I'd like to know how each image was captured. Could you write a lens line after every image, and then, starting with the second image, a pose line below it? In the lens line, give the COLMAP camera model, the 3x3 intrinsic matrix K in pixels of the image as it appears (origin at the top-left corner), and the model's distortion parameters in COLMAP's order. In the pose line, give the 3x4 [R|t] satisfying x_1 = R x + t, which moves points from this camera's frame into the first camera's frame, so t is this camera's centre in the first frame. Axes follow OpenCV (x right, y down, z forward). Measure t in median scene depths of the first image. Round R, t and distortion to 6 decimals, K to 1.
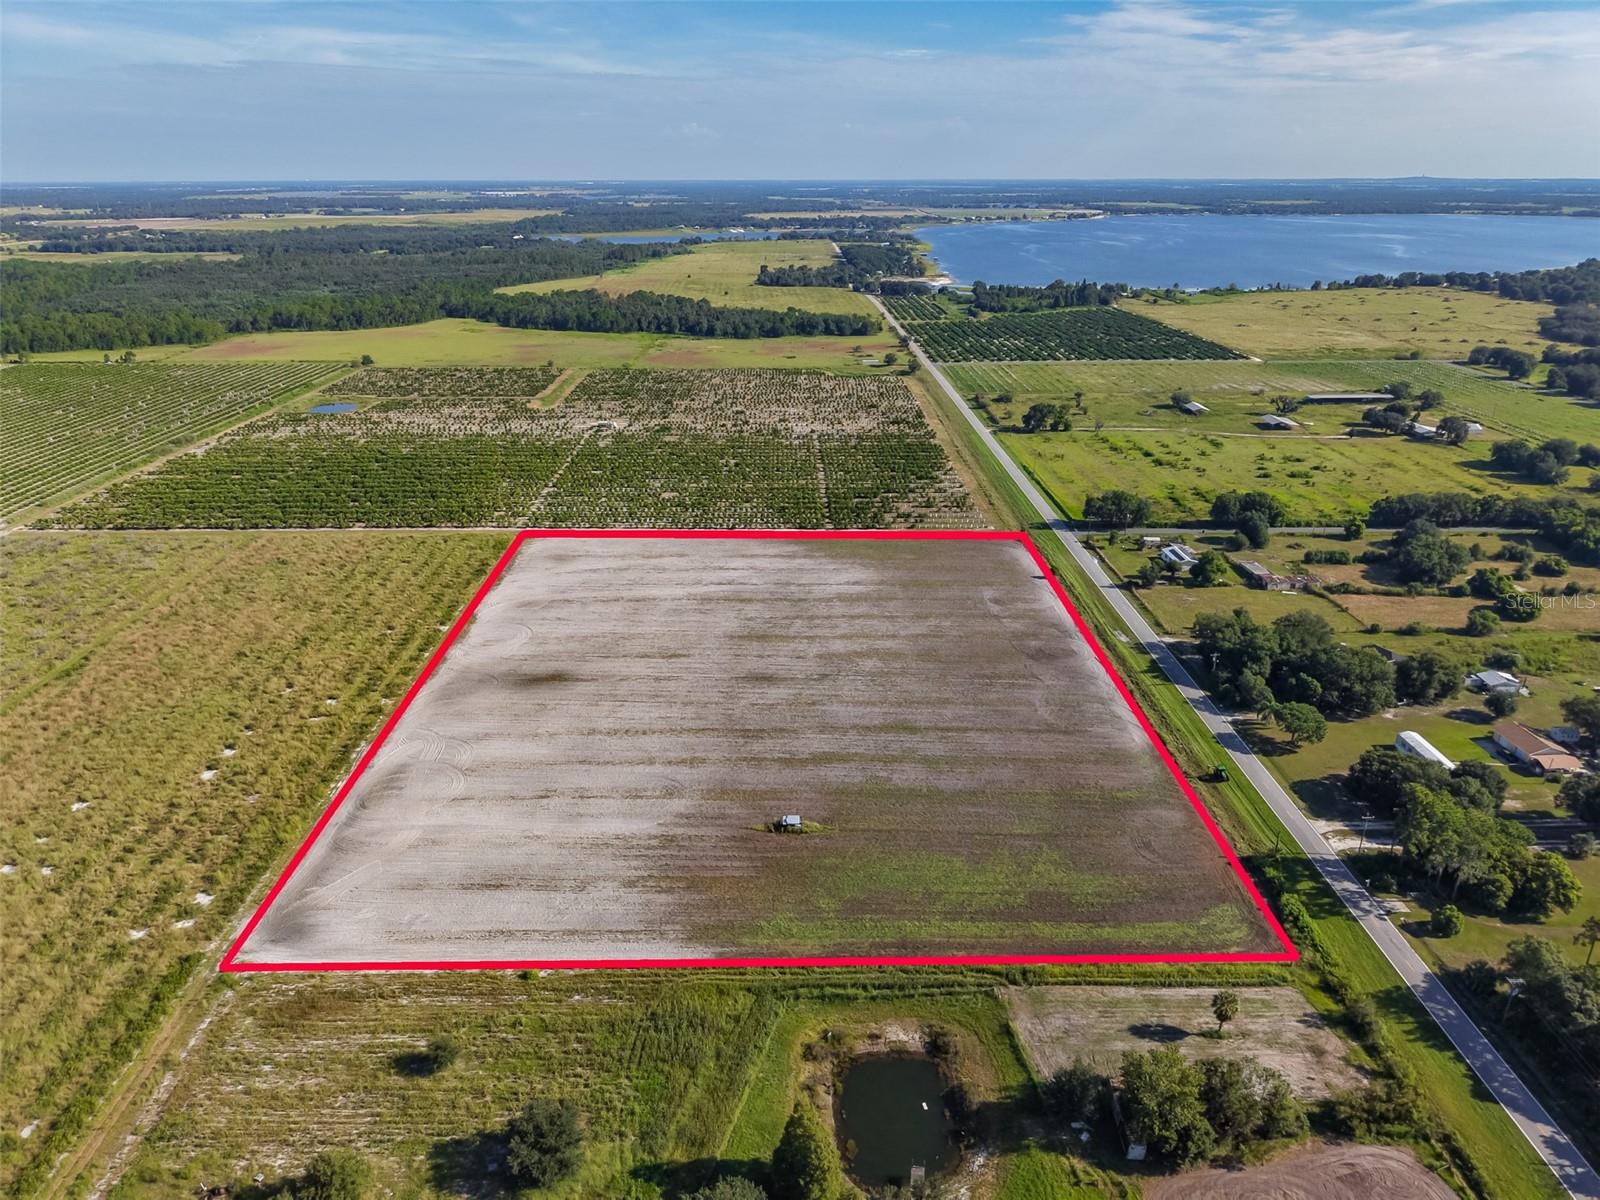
lens RADIAL K [[1066.2, 0, 800.0], [0, 1066.2, 600.0], [0, 0, 1]] dist [0.038078, -0.046595]
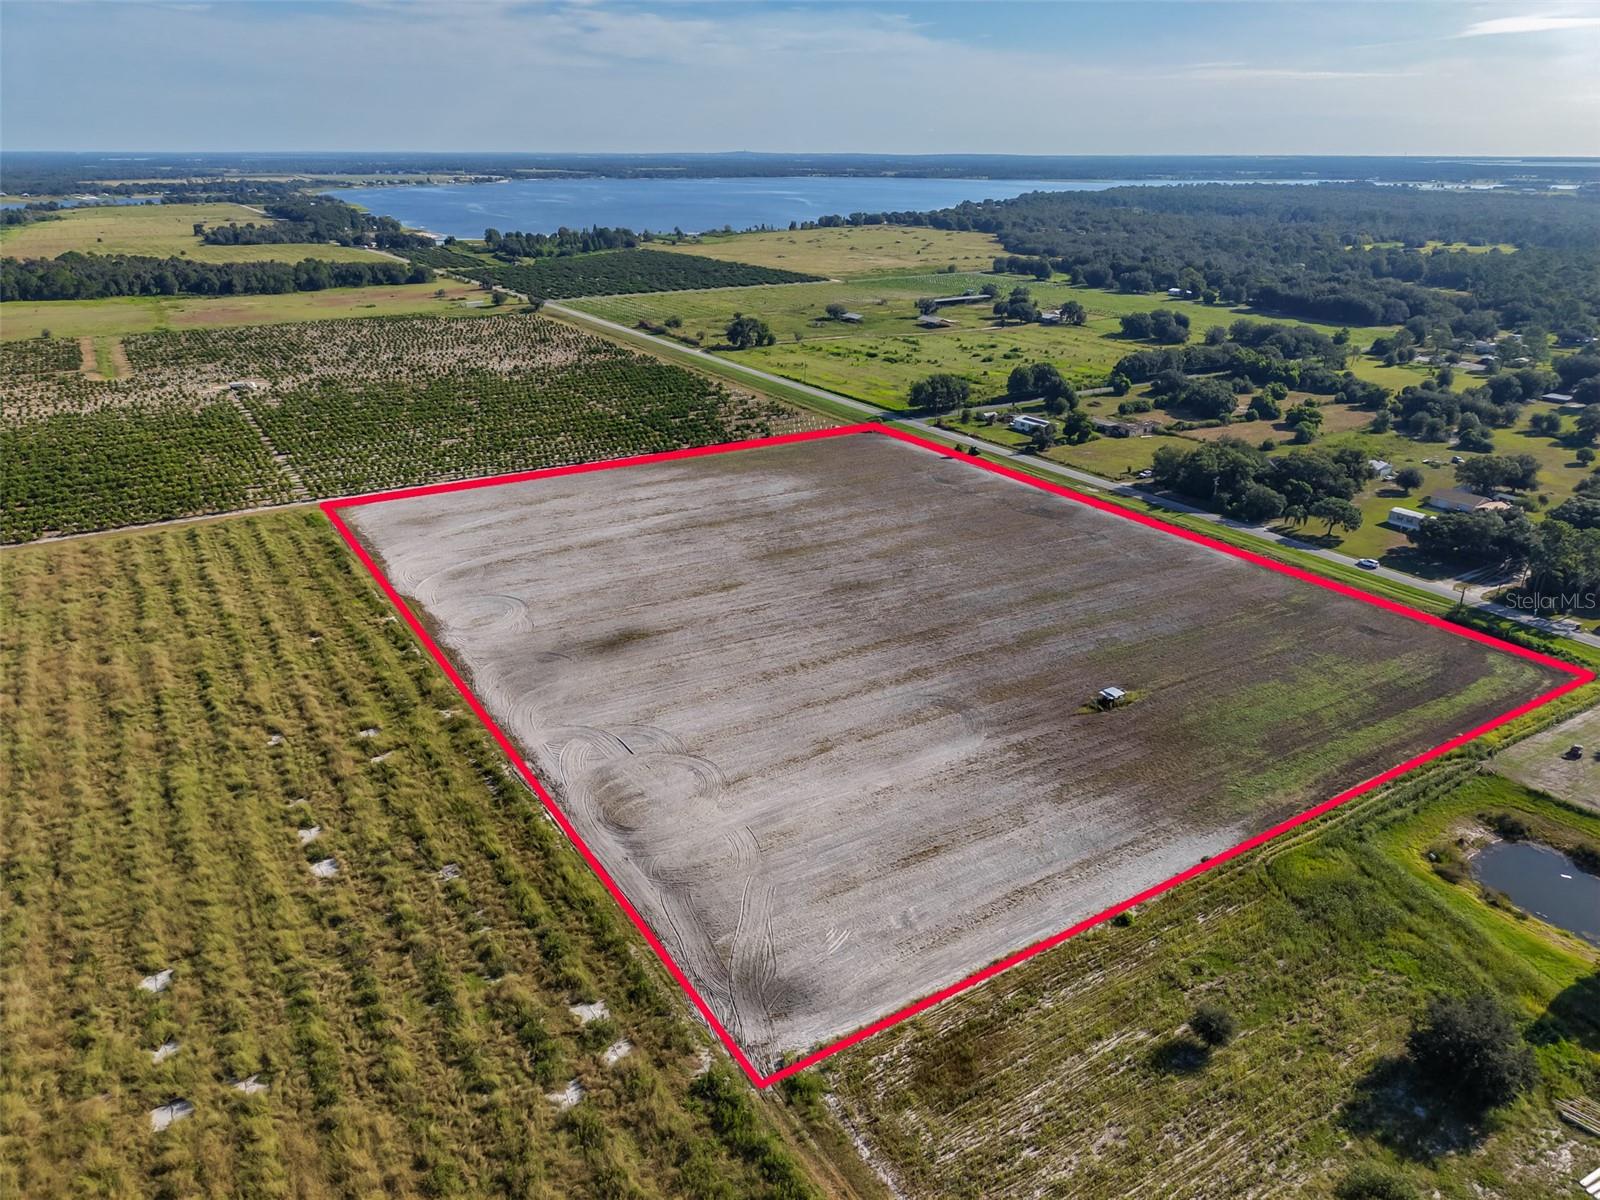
lens RADIAL K [[1066.2, 0, 800.0], [0, 1066.2, 600.0], [0, 0, 1]] dist [0.038078, -0.046595]
pose [[0.852860, -0.198375, 0.482988, -0.380313], [0.188530, 0.979609, 0.069443, 0.013201], [-0.486915, 0.031832, 0.872869, 0.211338]]
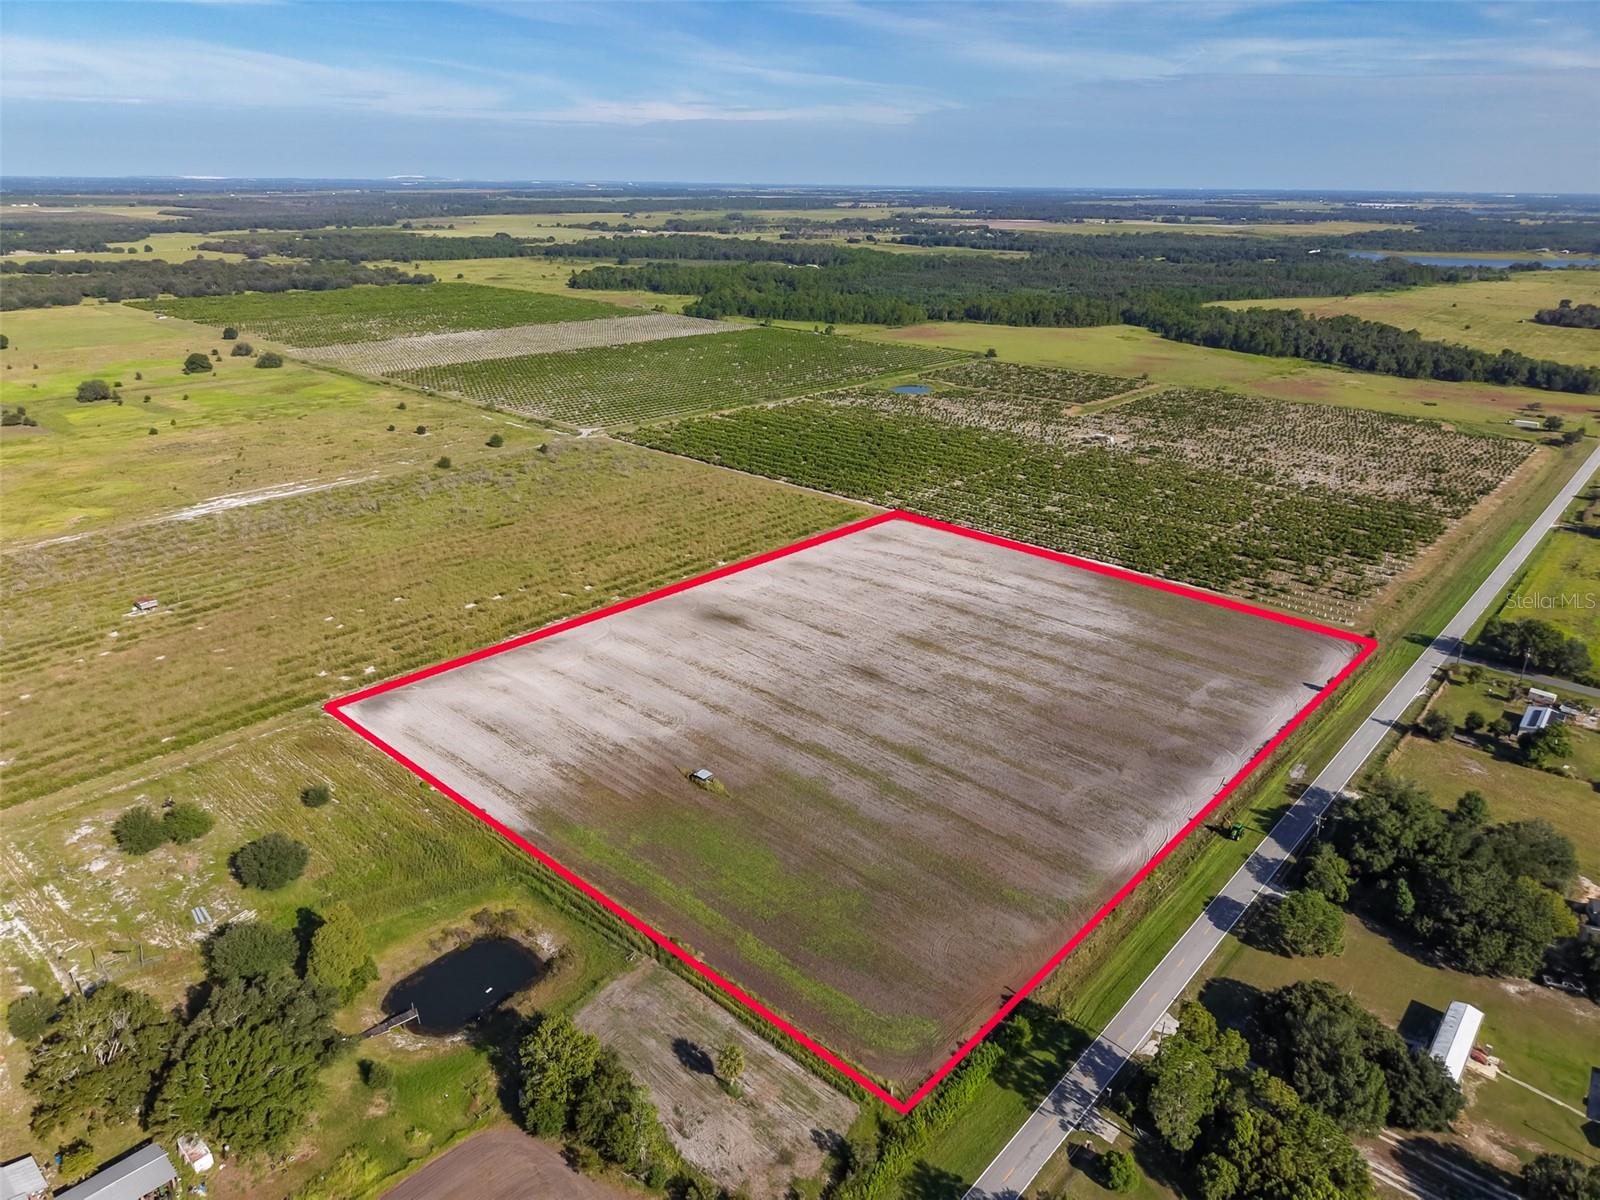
lens RADIAL K [[1069.4, 0, 800.0], [0, 1069.4, 600.0], [0, 0, 1]] dist [0.022331, -0.019972]
pose [[0.737168, 0.256072, -0.625308, 0.421038], [-0.260810, 0.961526, 0.086292, -0.051831], [0.623347, 0.099475, 0.775592, 0.115298]]
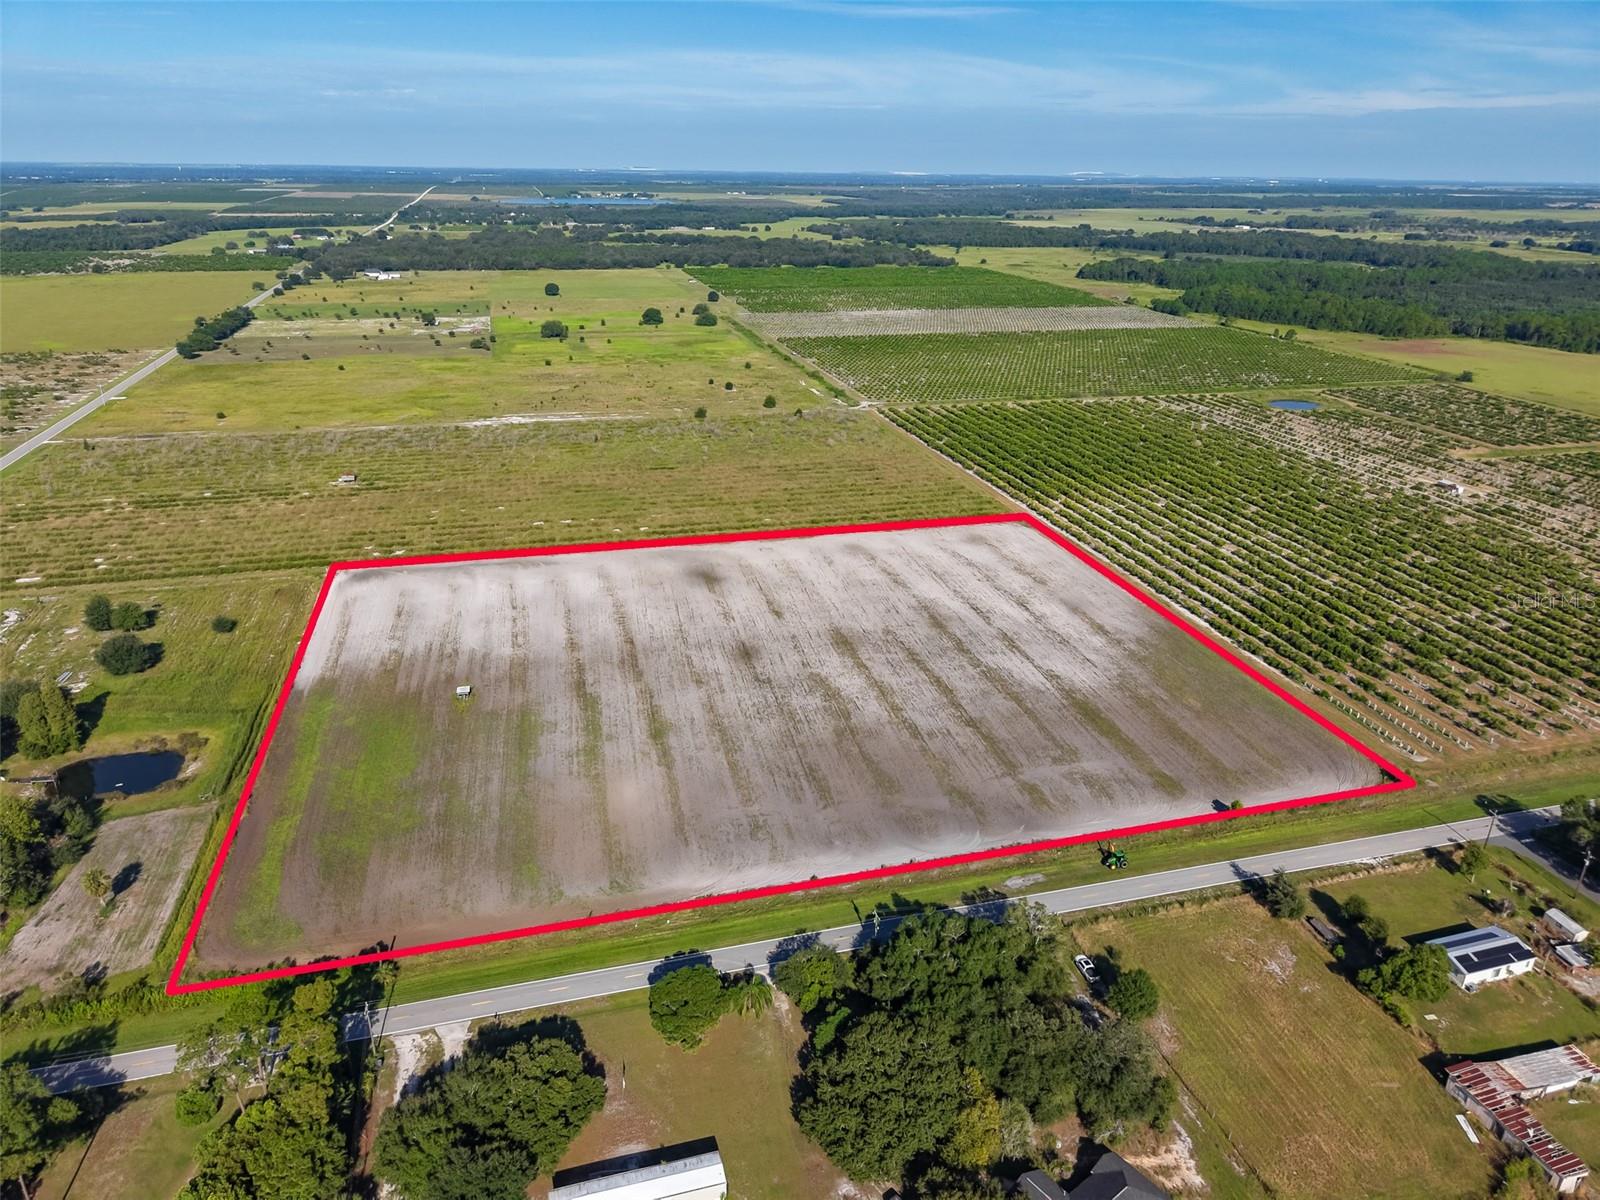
lens RADIAL K [[1069.4, 0, 800.0], [0, 1069.4, 600.0], [0, 0, 1]] dist [0.022331, -0.019972]
pose [[0.250043, 0.367988, -0.895580, 0.649629], [-0.370941, 0.890797, 0.262457, -0.191232], [0.894361, 0.266581, 0.359240, 0.526659]]
